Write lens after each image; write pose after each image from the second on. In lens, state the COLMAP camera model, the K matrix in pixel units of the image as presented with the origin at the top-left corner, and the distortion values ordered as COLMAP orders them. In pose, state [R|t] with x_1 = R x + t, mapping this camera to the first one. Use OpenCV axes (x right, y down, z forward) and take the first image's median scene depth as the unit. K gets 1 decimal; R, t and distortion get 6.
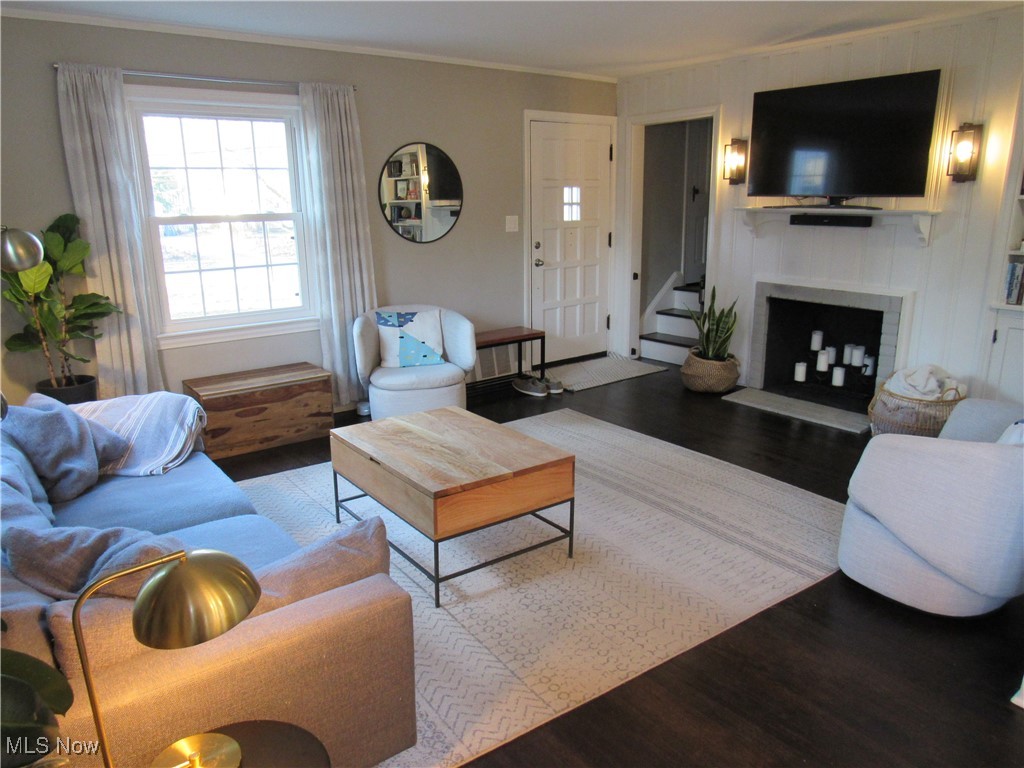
lens RADIAL K [[733.0, 0, 506.2], [0, 733.0, 380.2], [0, 0, 1]] dist [-0.033240, 0.015909]
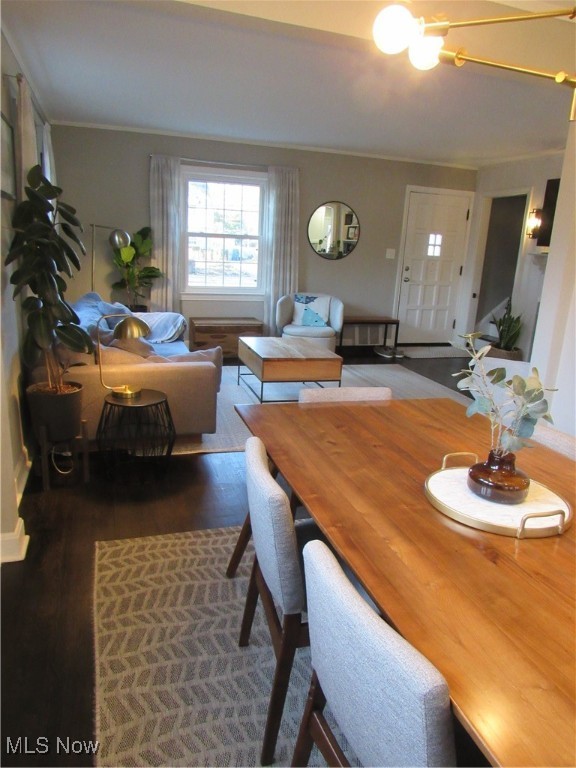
lens RADIAL K [[549.7, 0, 289.9], [0, 549.7, 377.3], [0, 0, 1]] dist [-0.033240, 0.015909]
pose [[0.941035, 0.140503, -0.307753, 0.270070], [-0.144115, 0.989499, 0.011082, 0.100890], [0.306078, 0.033923, 0.951402, -0.292201]]
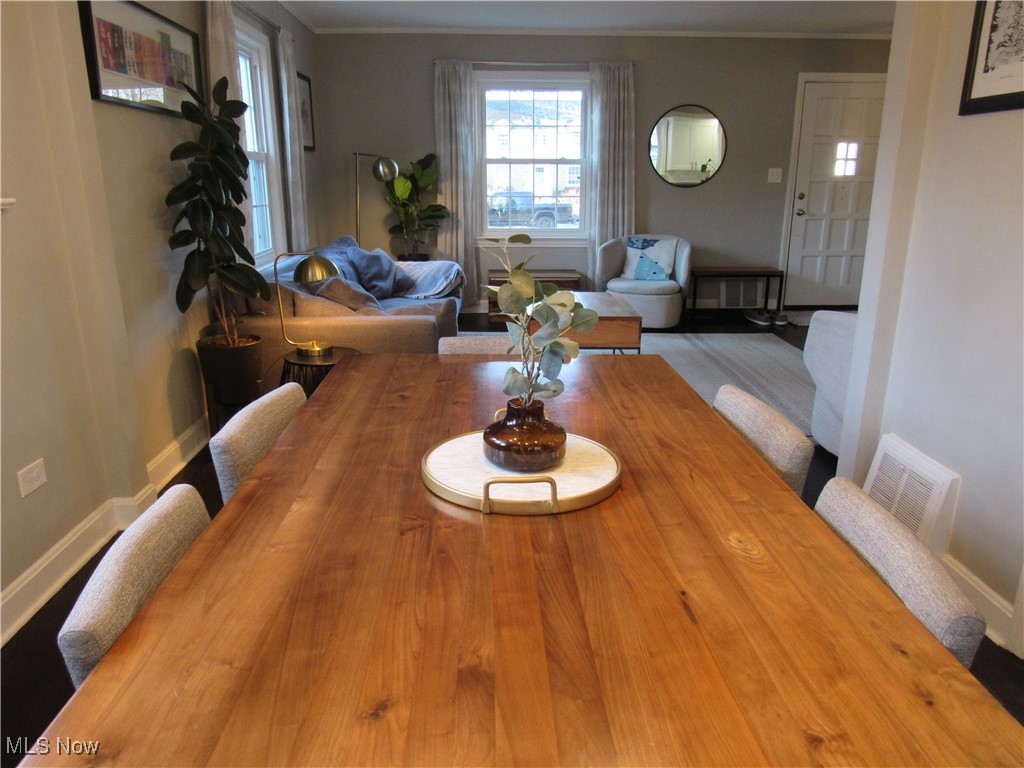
lens RADIAL K [[733.0, 0, 503.8], [0, 733.0, 377.4], [0, 0, 1]] dist [-0.033240, 0.015909]
pose [[0.813597, 0.171107, -0.555681, 0.438972], [-0.156832, 0.984876, 0.073642, 0.099458], [0.559878, 0.027233, 0.828128, -0.210055]]
